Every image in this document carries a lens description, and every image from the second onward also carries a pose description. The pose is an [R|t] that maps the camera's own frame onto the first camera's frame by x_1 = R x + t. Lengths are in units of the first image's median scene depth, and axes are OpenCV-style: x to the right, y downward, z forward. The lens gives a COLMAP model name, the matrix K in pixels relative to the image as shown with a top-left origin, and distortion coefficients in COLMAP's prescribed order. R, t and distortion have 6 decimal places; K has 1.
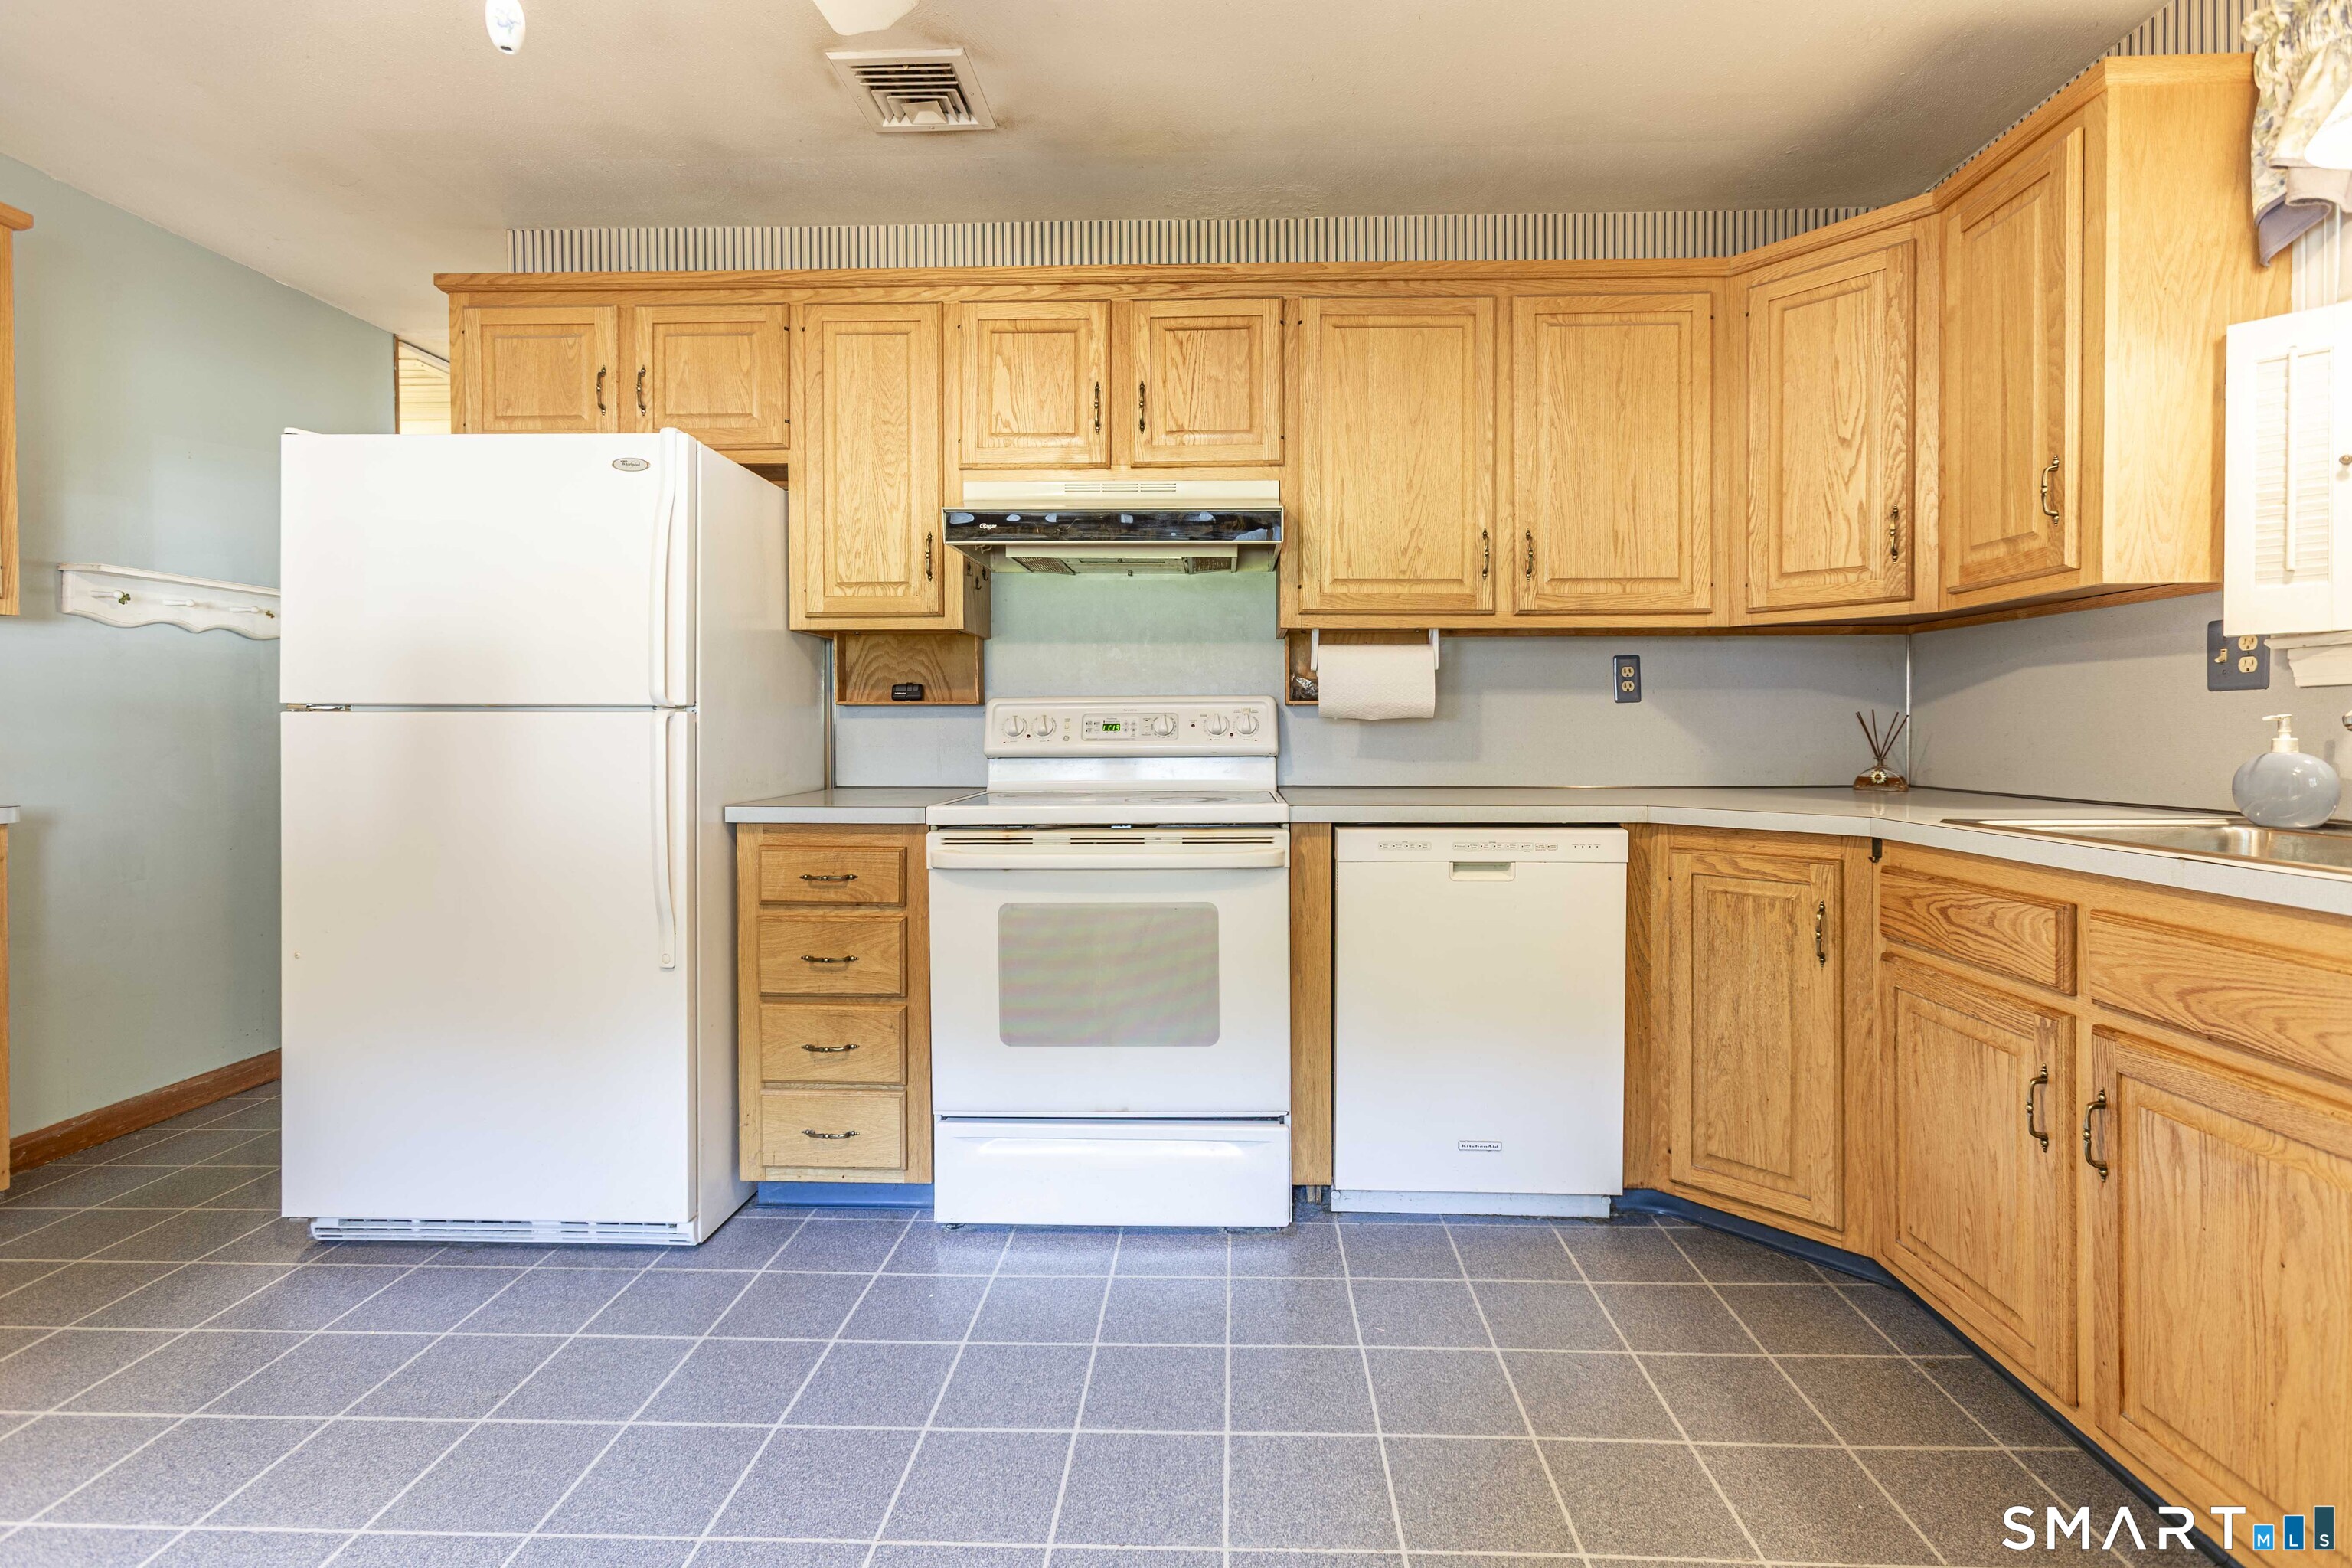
lens RADIAL K [[1077.6, 0, 1199.2], [0, 1077.6, 746.7], [0, 0, 1]] dist [-0.015542, 0.007597]
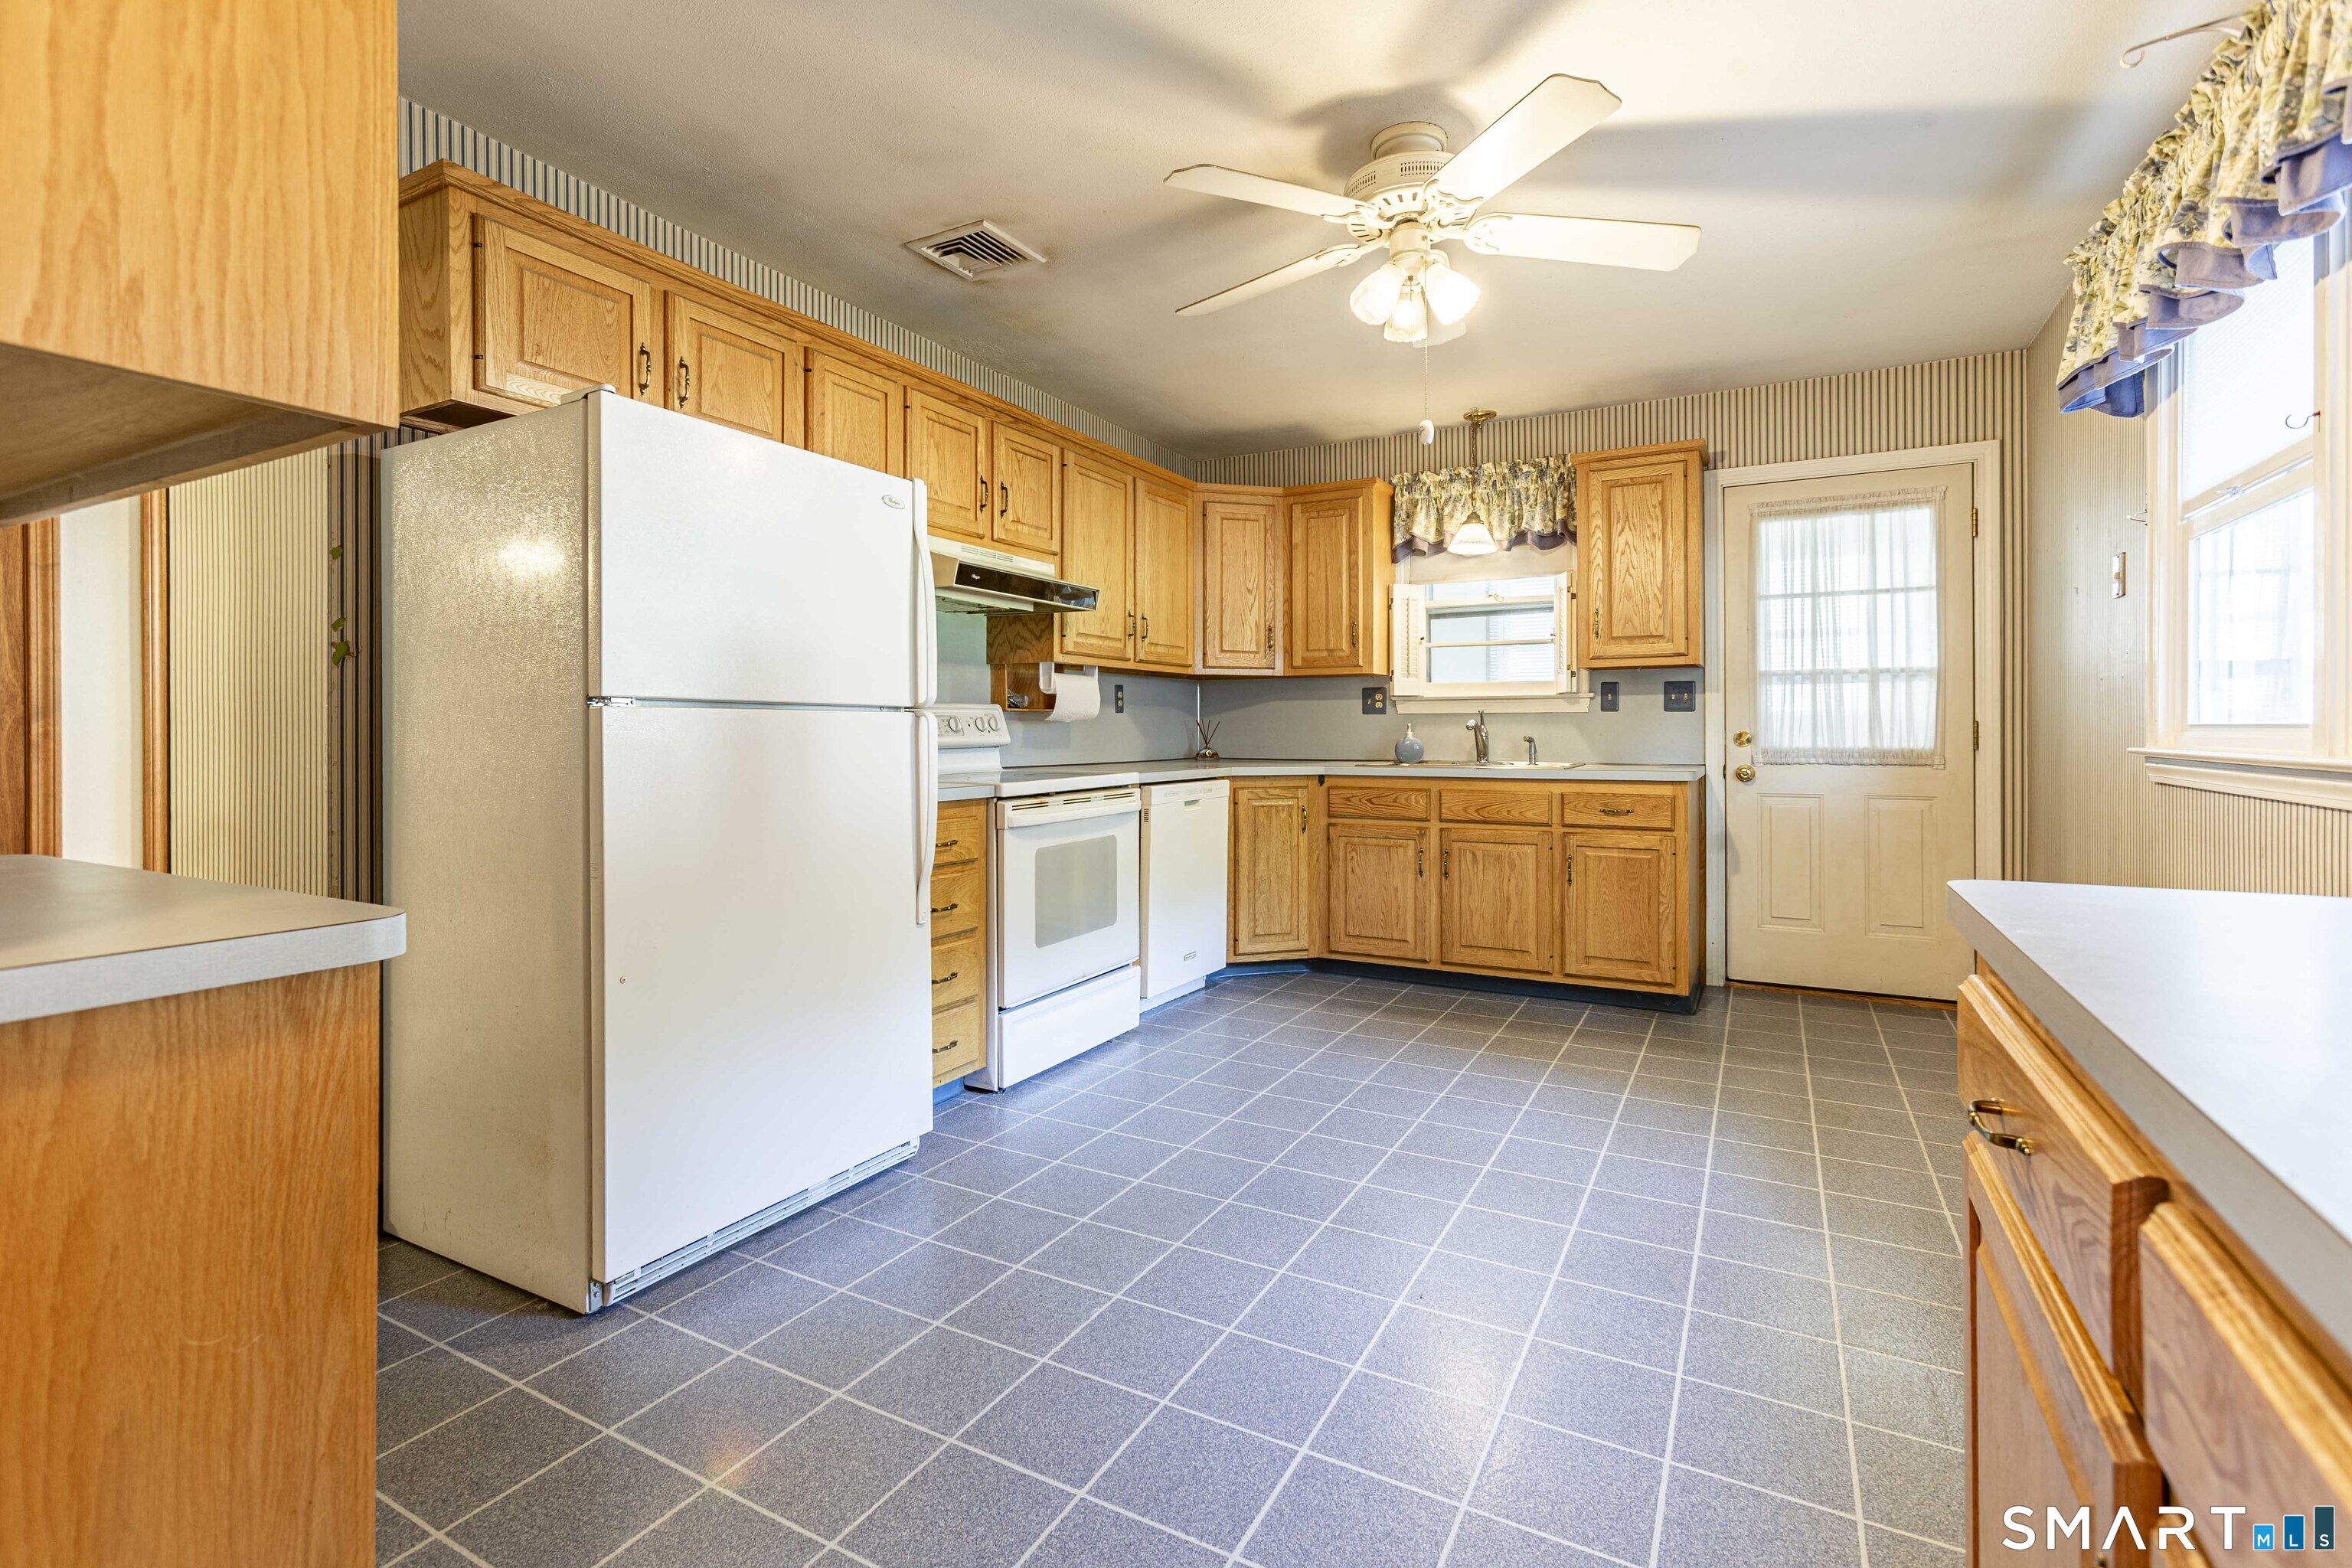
lens RADIAL K [[1077.6, 0, 1167.8], [0, 1077.6, 727.8], [0, 0, 1]] dist [-0.015542, 0.007597]
pose [[0.464711, 0.003453, 0.885456, -1.366640], [0.013034, 0.999857, -0.010740, 0.002359], [-0.885367, 0.016532, 0.464599, 0.174923]]
